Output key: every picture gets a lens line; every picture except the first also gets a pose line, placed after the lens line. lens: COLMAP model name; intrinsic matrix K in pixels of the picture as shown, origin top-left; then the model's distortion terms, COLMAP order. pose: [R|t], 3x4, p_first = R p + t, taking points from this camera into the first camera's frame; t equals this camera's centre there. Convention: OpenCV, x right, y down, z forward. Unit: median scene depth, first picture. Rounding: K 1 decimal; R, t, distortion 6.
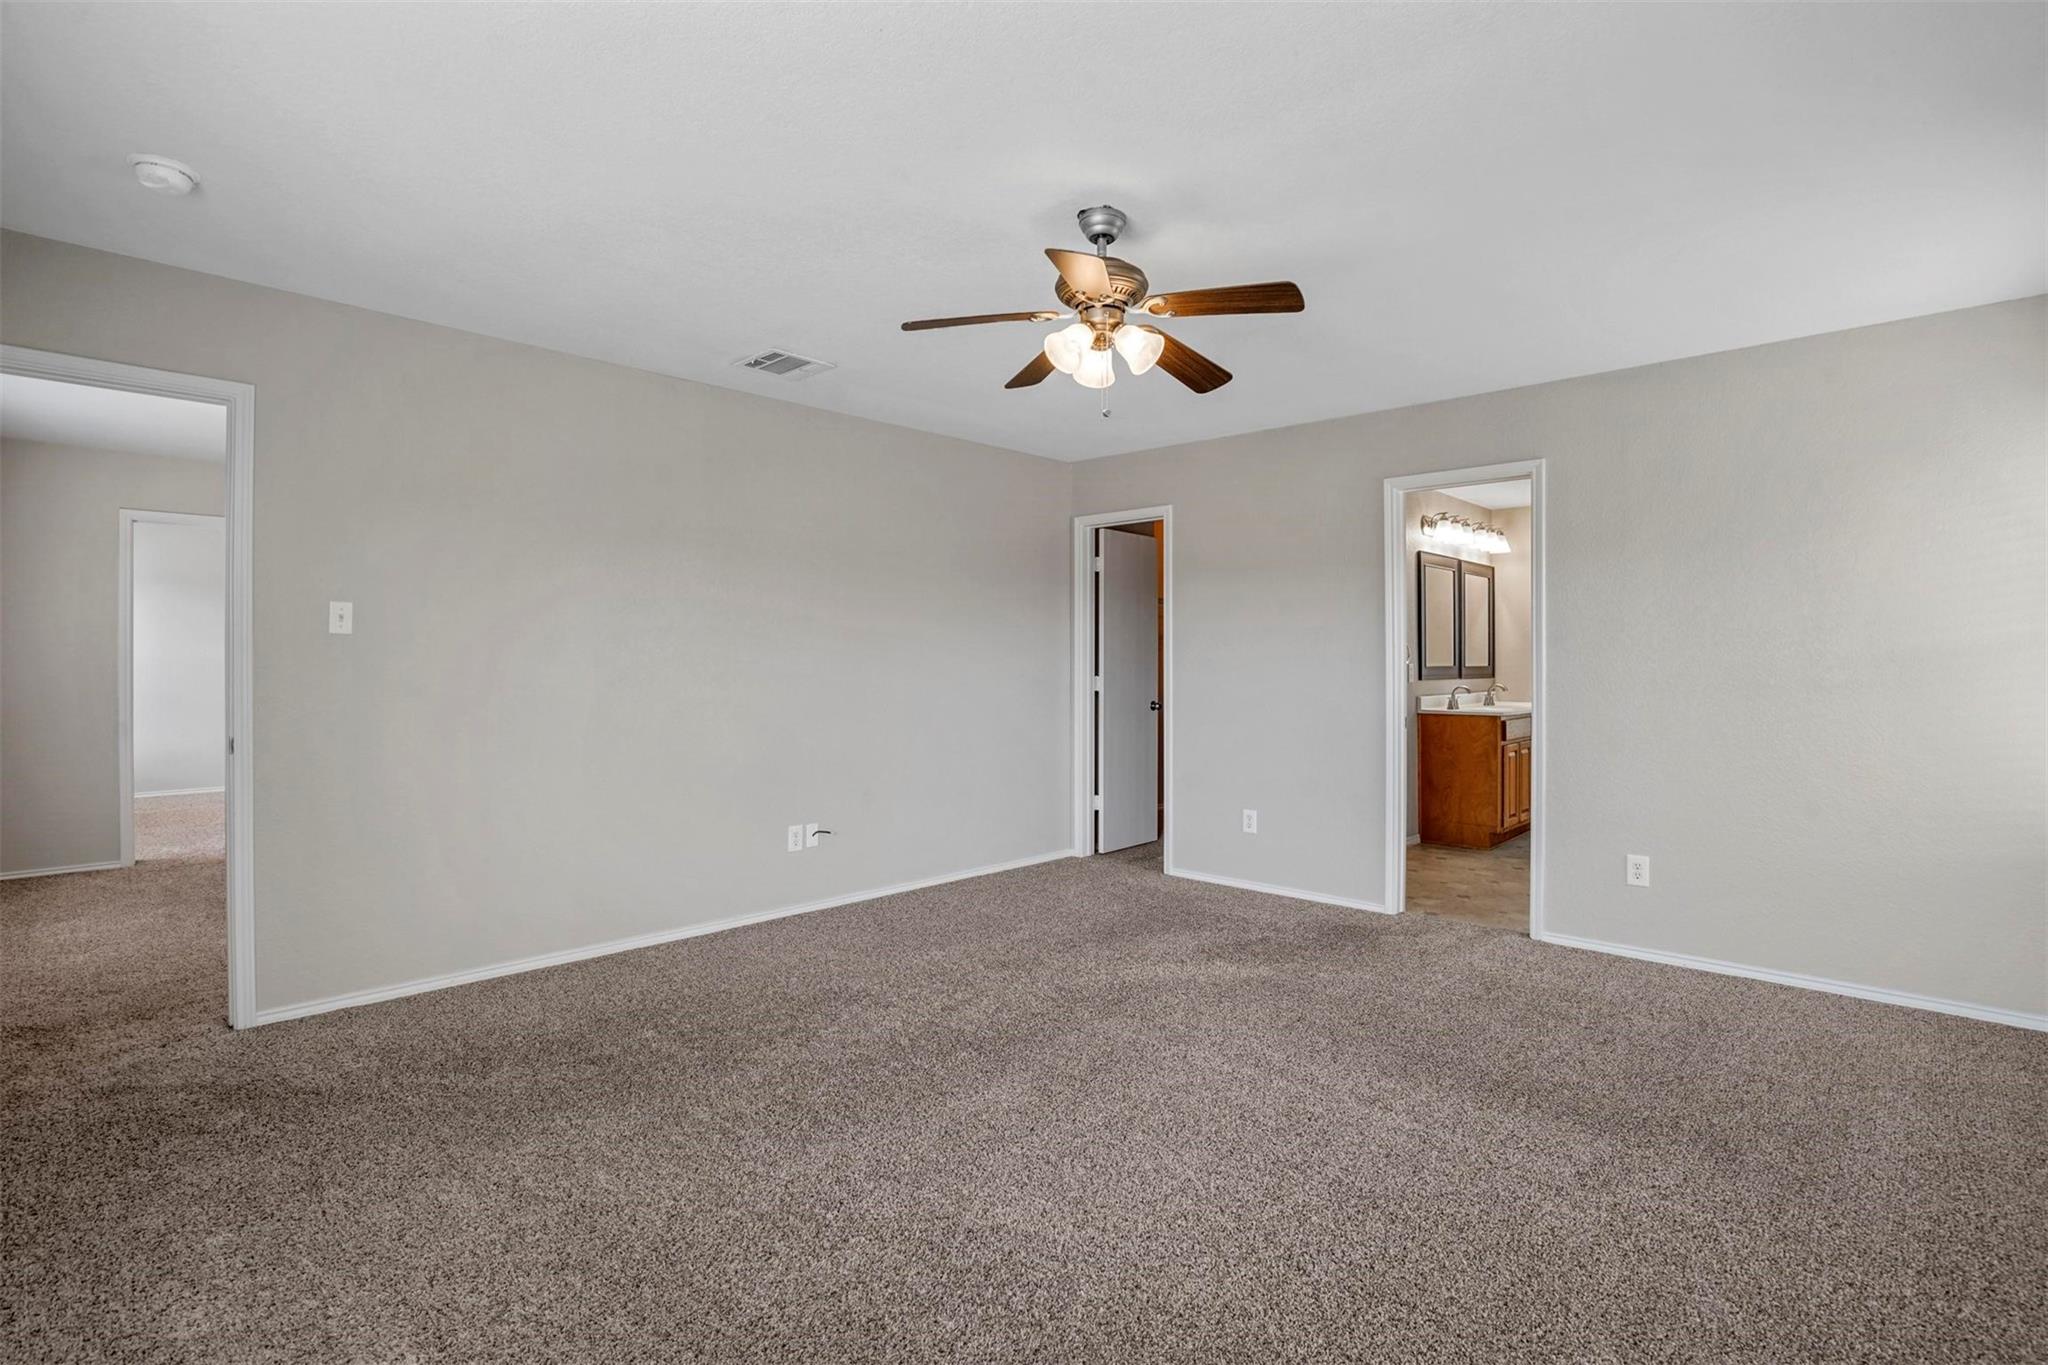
lens RADIAL K [[956.8, 0, 1027.6], [0, 956.8, 675.5], [0, 0, 1]] dist [-0.037279, 0.010251]
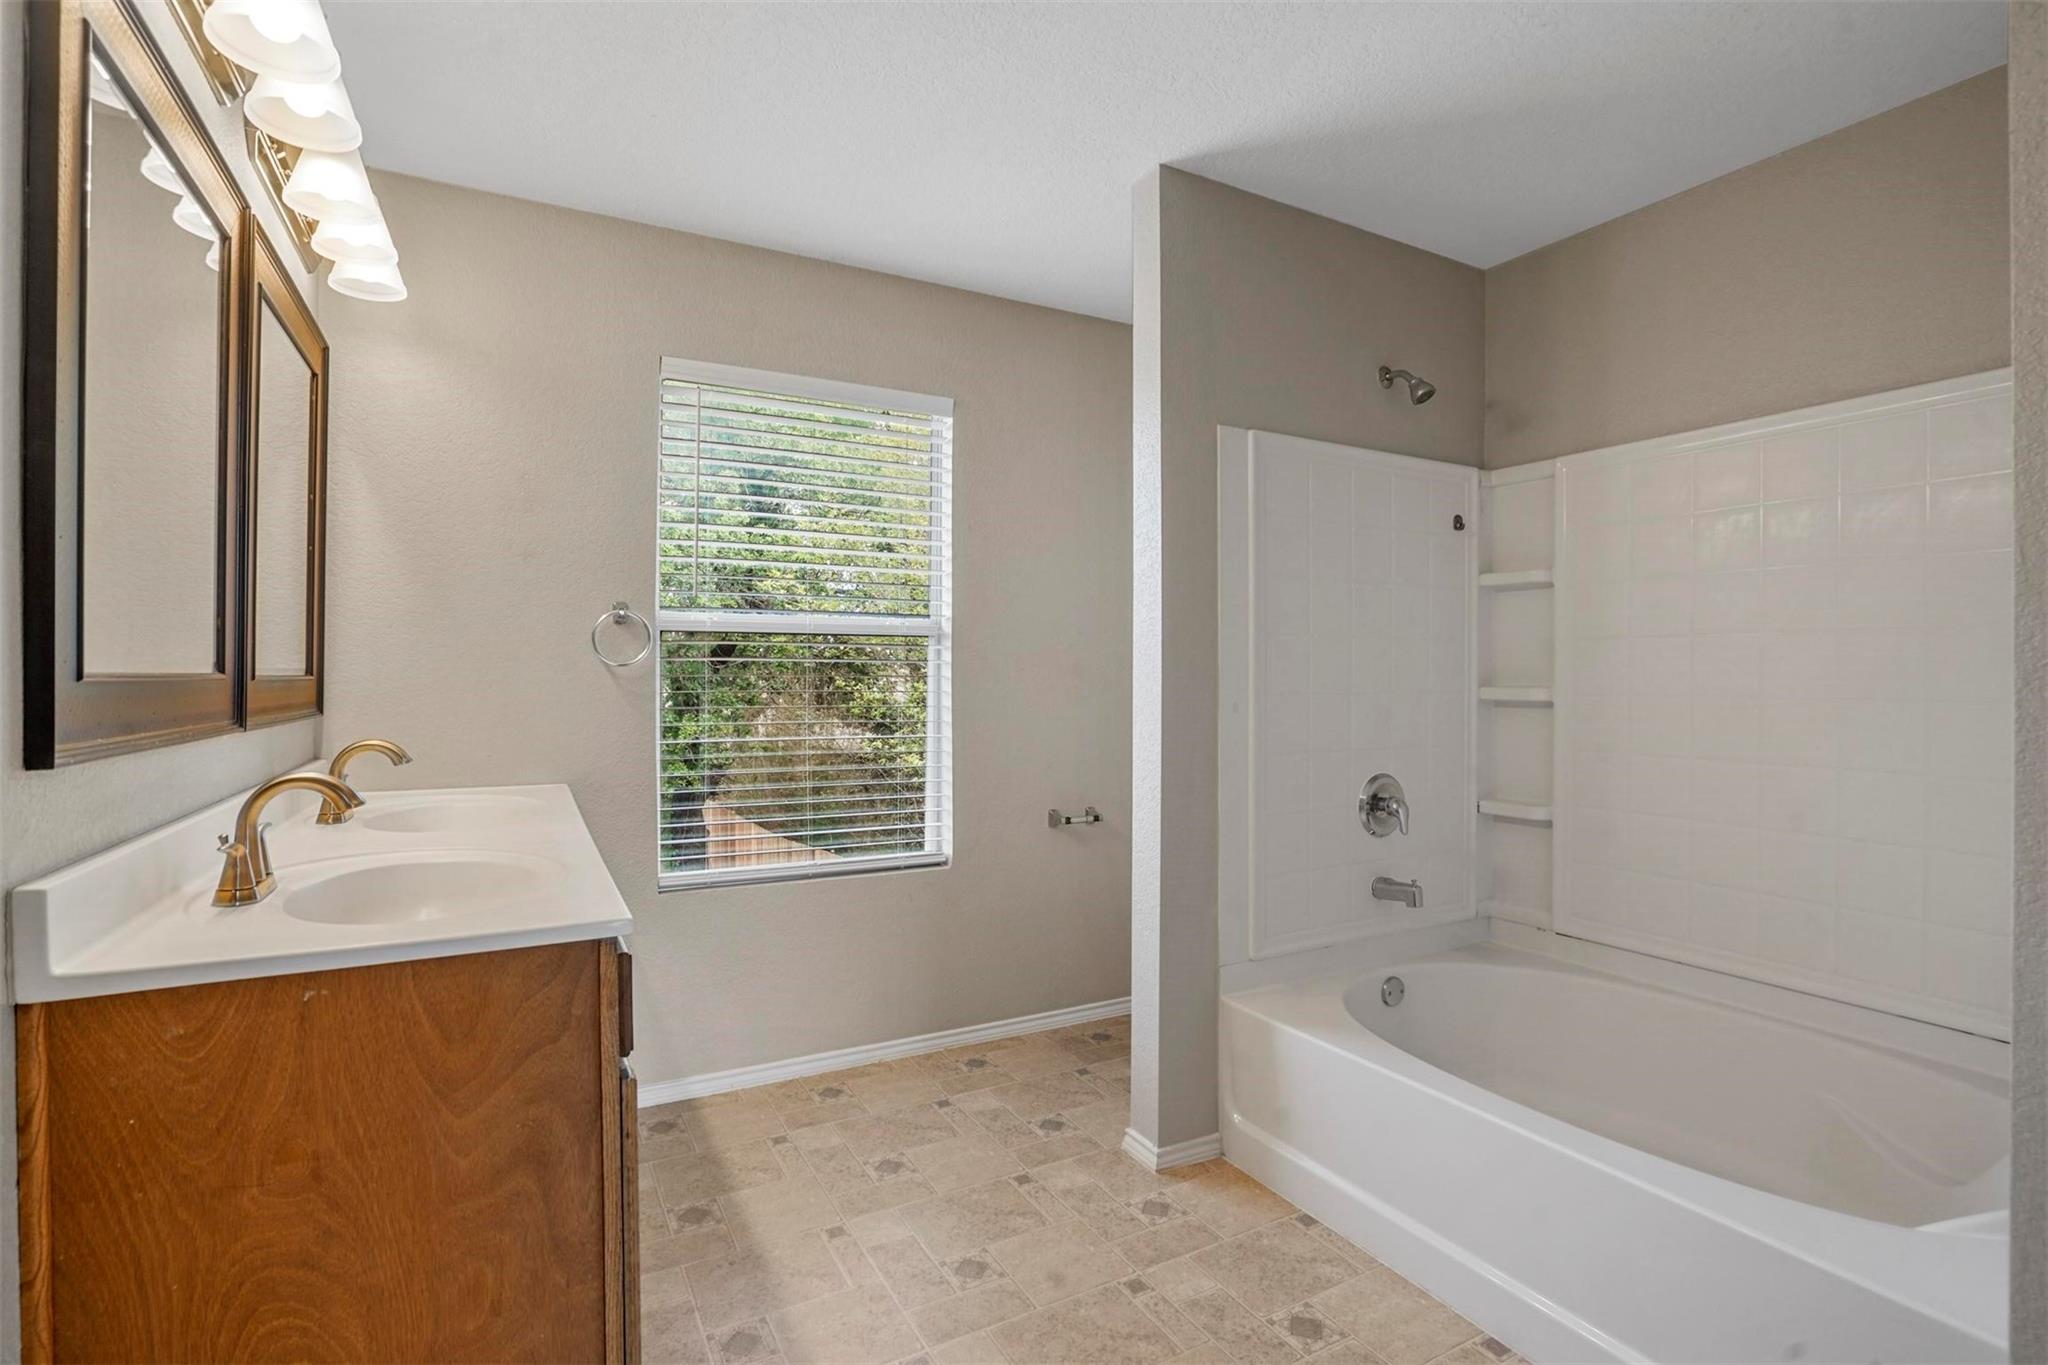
lens RADIAL K [[956.8, 0, 1026.4], [0, 956.8, 681.3], [0, 0, 1]] dist [-0.037279, 0.010251]
pose [[0.304173, 0.003103, 0.952612, 0.323789], [0.003236, 0.999986, -0.004291, -0.006770], [-0.952611, 0.004388, 0.304159, 0.813284]]
